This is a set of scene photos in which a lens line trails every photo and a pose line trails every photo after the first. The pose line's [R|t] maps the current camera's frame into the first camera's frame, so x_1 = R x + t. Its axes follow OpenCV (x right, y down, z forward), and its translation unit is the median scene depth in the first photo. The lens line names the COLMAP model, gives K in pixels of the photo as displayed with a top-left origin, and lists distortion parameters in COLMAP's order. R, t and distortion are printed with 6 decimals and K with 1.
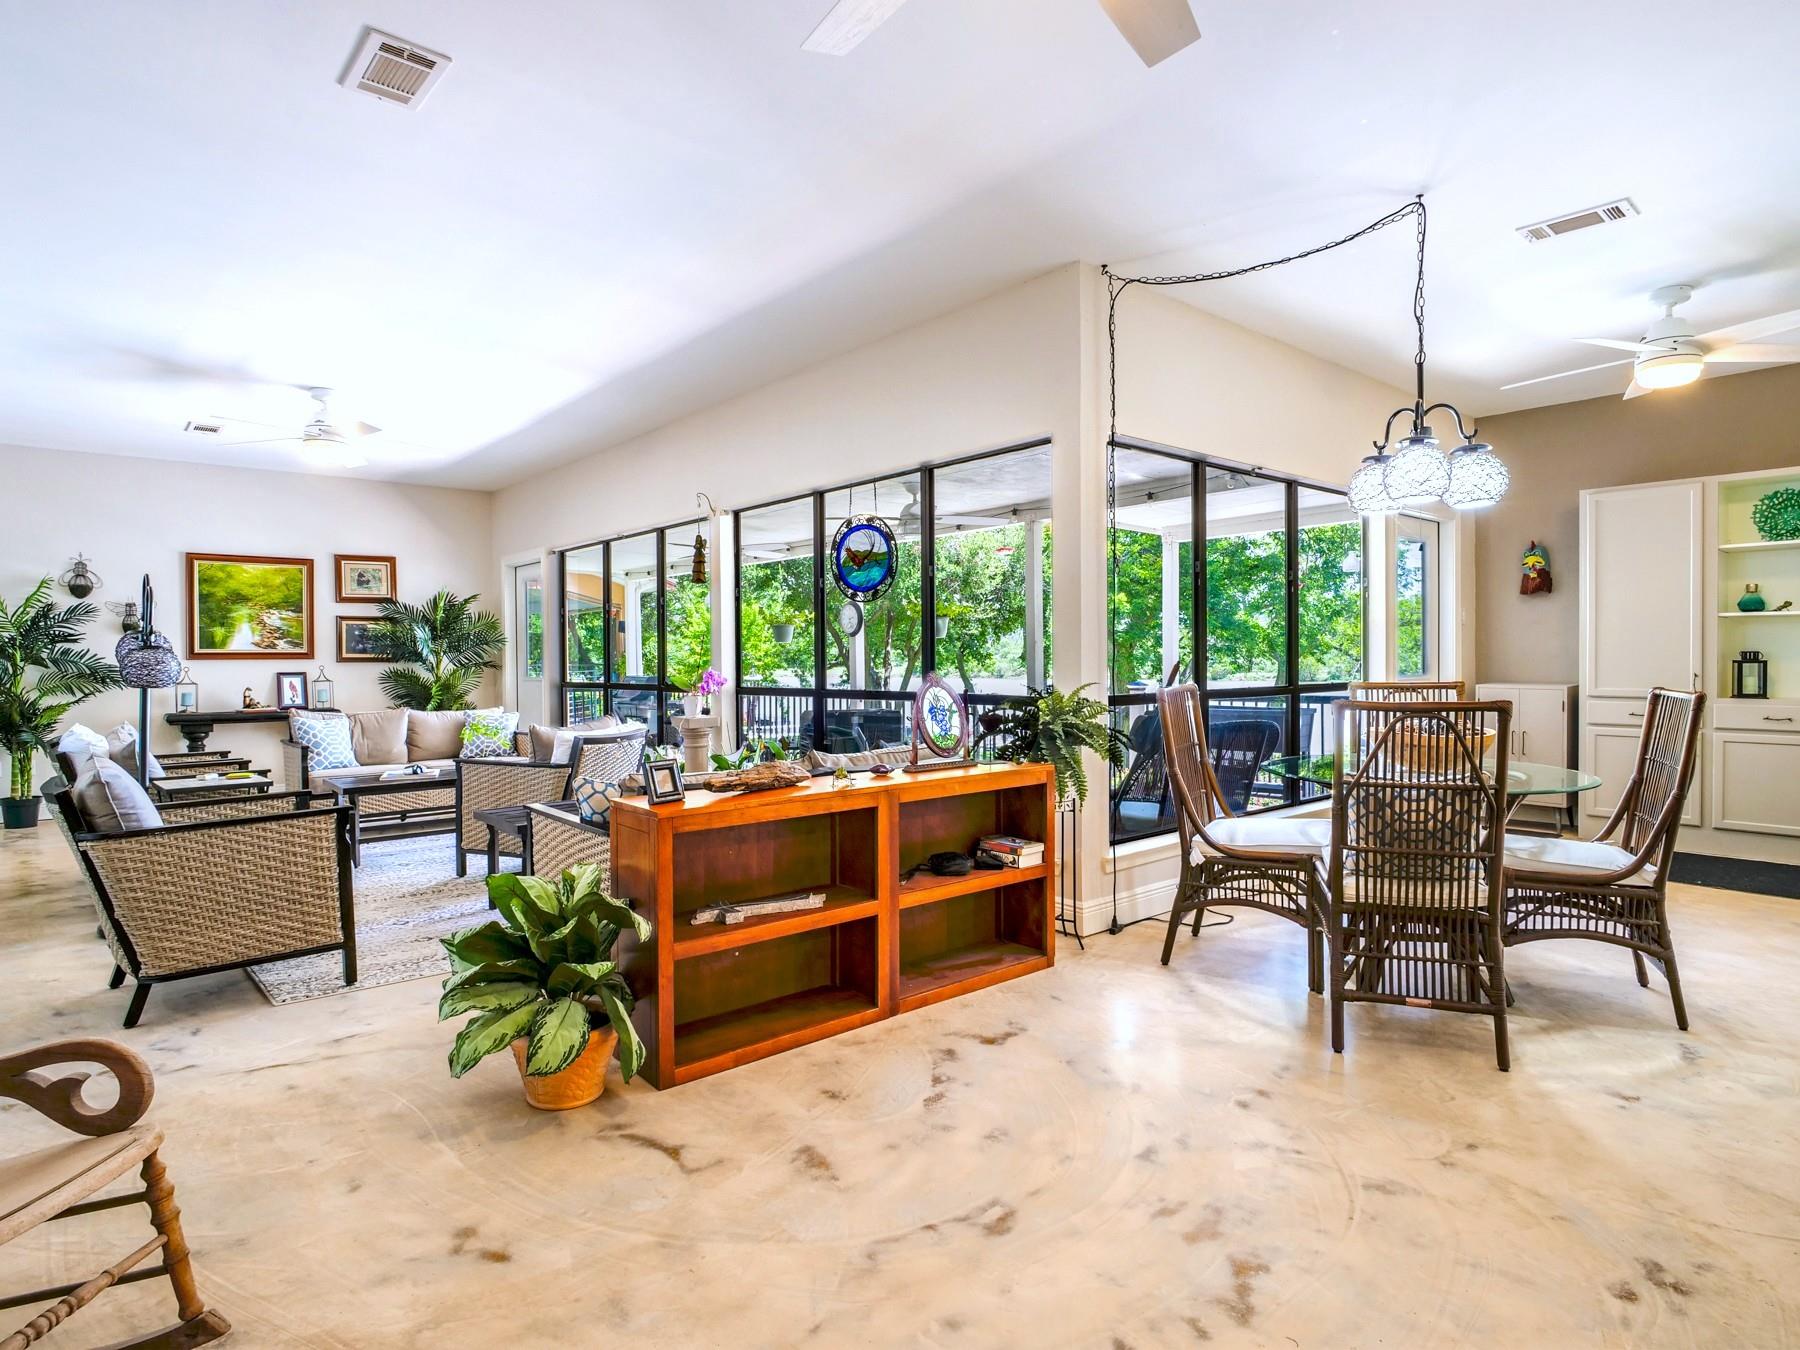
lens RADIAL K [[988.3, 0, 902.4], [0, 988.3, 675.0], [0, 0, 1]] dist [-0.000144, -0.000291]
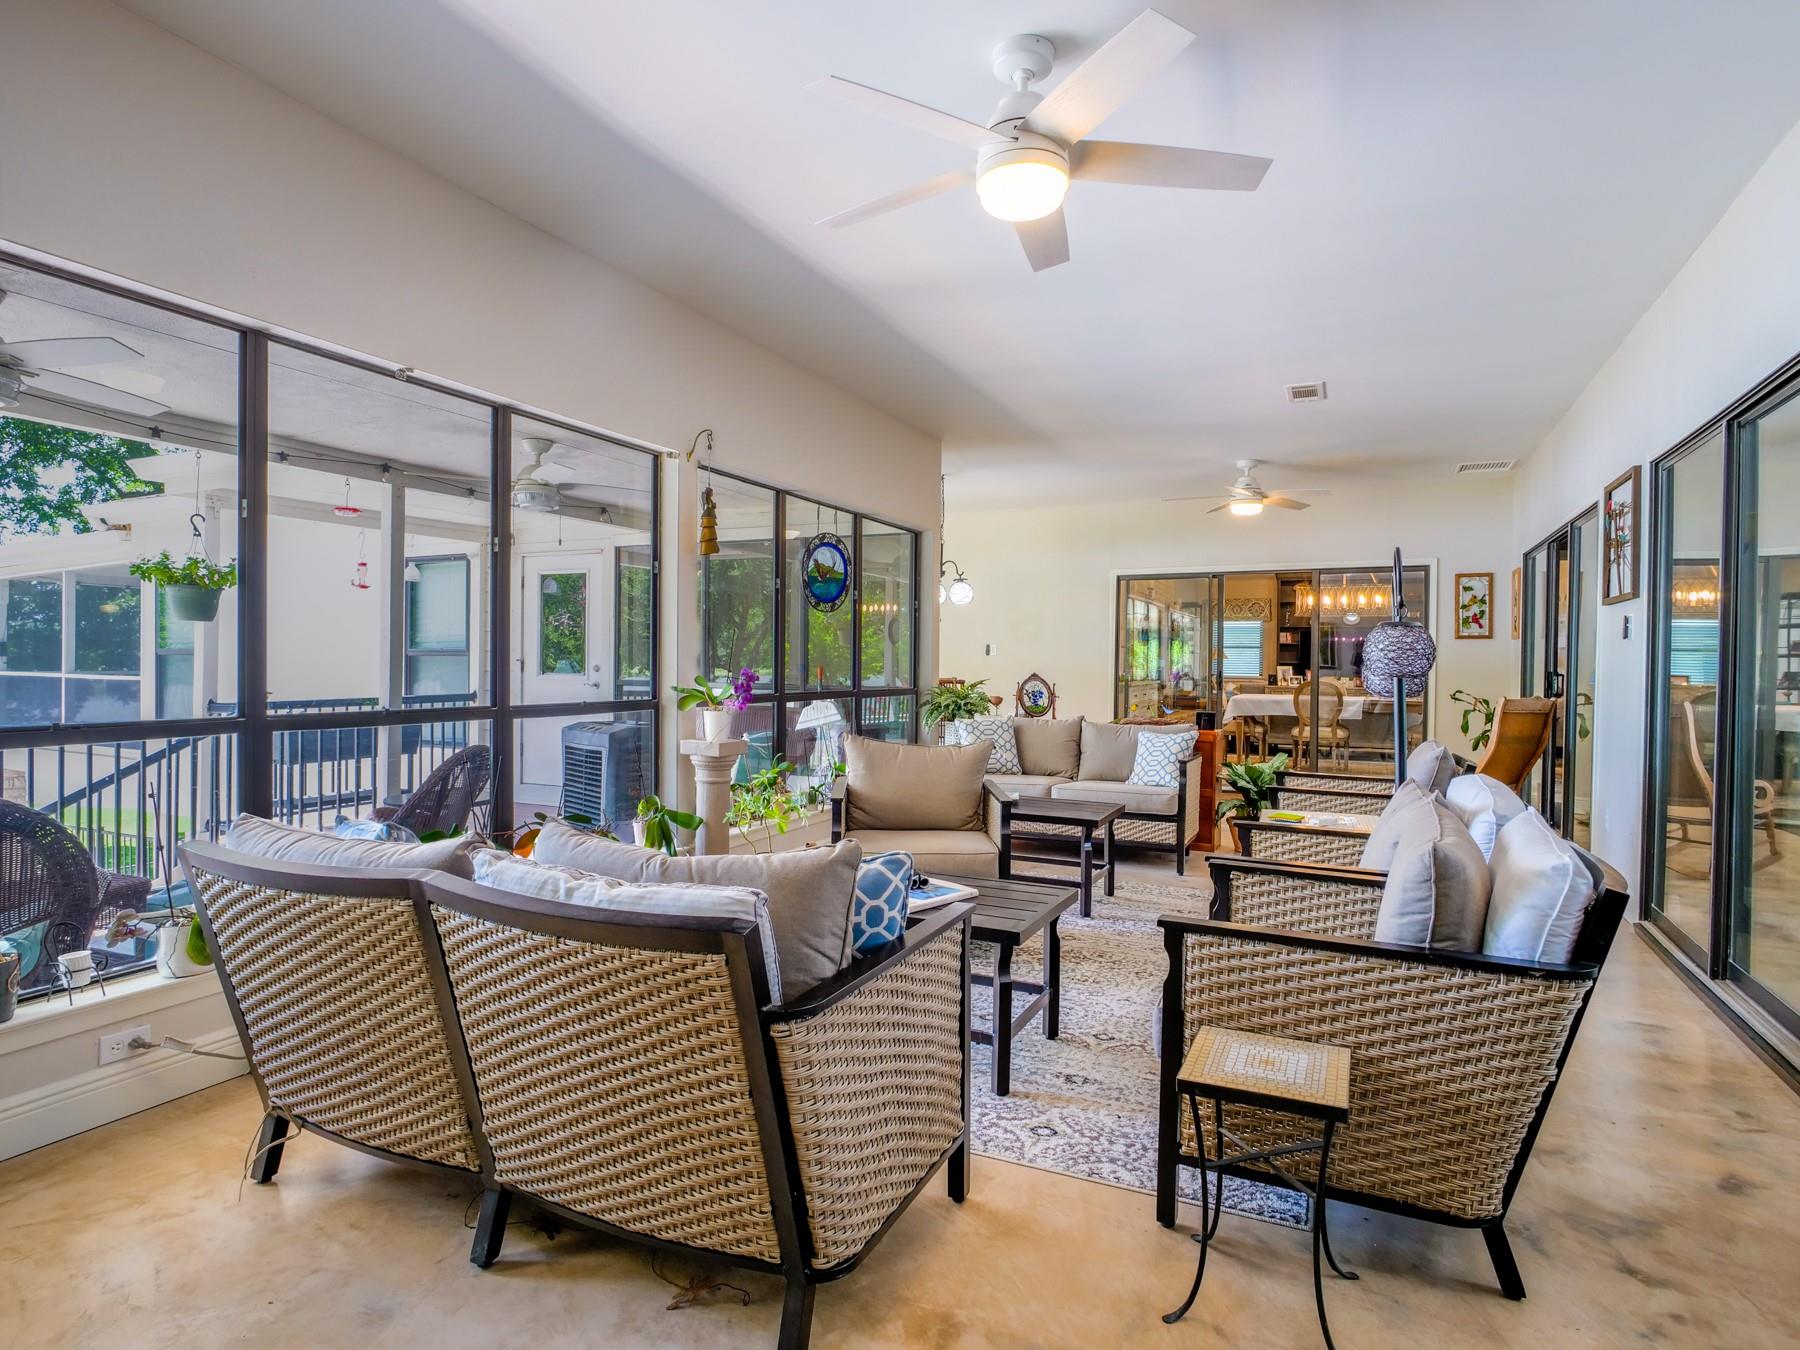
lens RADIAL K [[988.3, 0, 899.7], [0, 988.3, 676.0], [0, 0, 1]] dist [-0.000144, -0.000291]
pose [[-0.388262, -0.004618, 0.921537, -1.082828], [0.000948, 0.999985, 0.005411, -0.007091], [-0.921549, 0.002974, -0.388252, 1.334424]]
